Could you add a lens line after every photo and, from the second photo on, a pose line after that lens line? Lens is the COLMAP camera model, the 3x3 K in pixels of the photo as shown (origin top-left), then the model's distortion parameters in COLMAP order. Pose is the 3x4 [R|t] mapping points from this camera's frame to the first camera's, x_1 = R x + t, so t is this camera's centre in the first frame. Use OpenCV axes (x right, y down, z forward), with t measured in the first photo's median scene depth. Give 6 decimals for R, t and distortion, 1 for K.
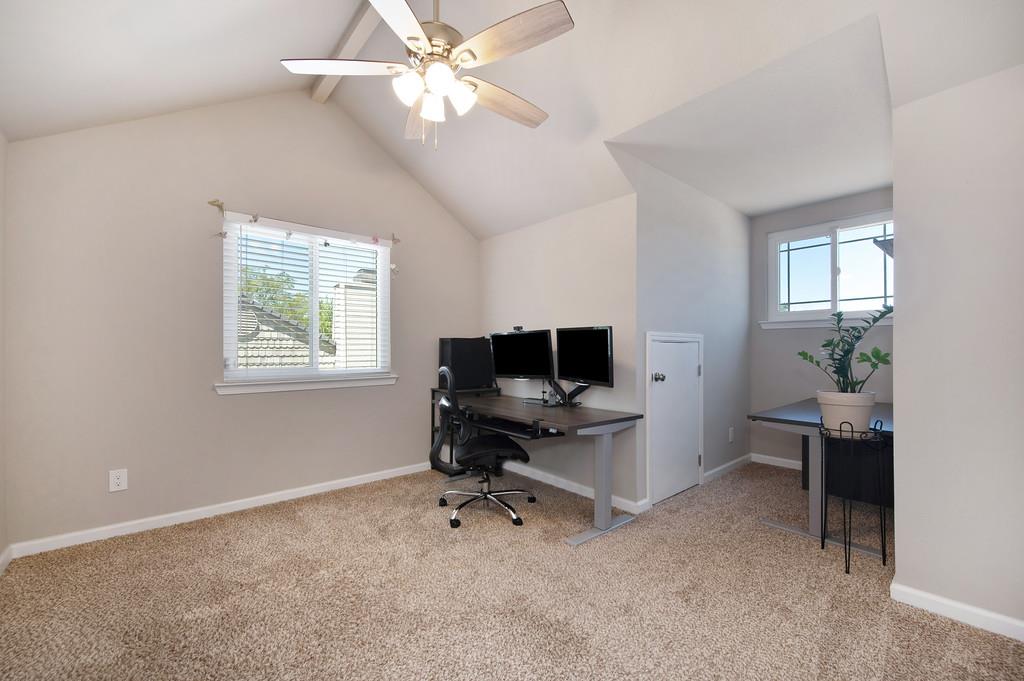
lens RADIAL K [[414.7, 0, 512.4], [0, 414.7, 345.1], [0, 0, 1]] dist [0.006670, -0.001168]
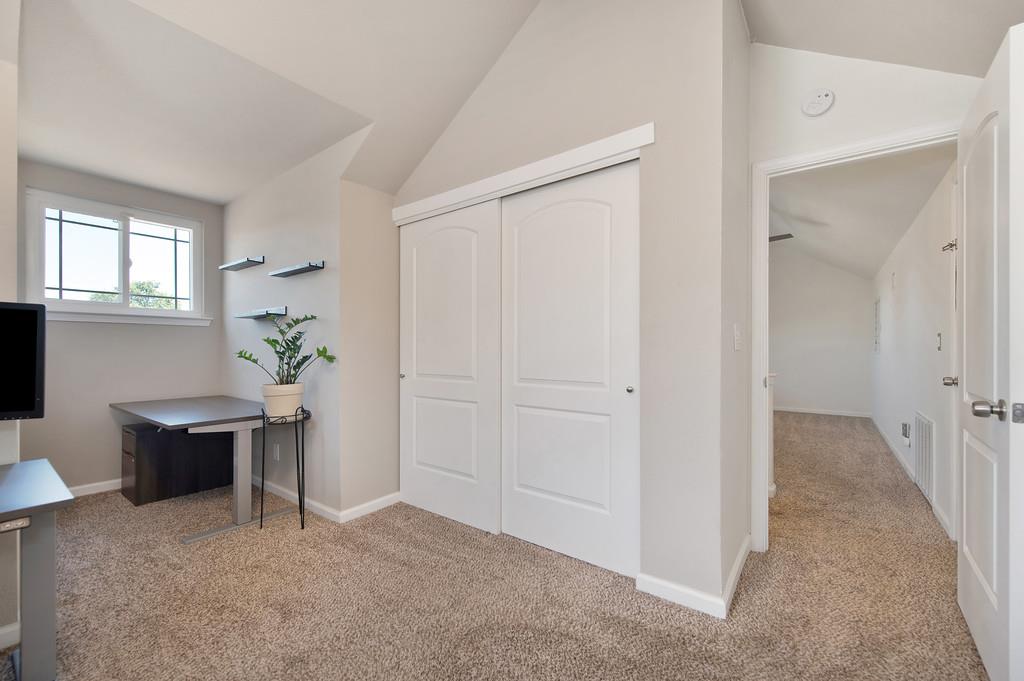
lens RADIAL K [[414.7, 0, 518.8], [0, 414.7, 342.3], [0, 0, 1]] dist [0.006670, -0.001168]
pose [[-0.204786, 0.012542, 0.978726, -0.294609], [-0.011024, 0.999825, -0.015119, 0.002923], [-0.978745, -0.013886, -0.204612, 0.343742]]
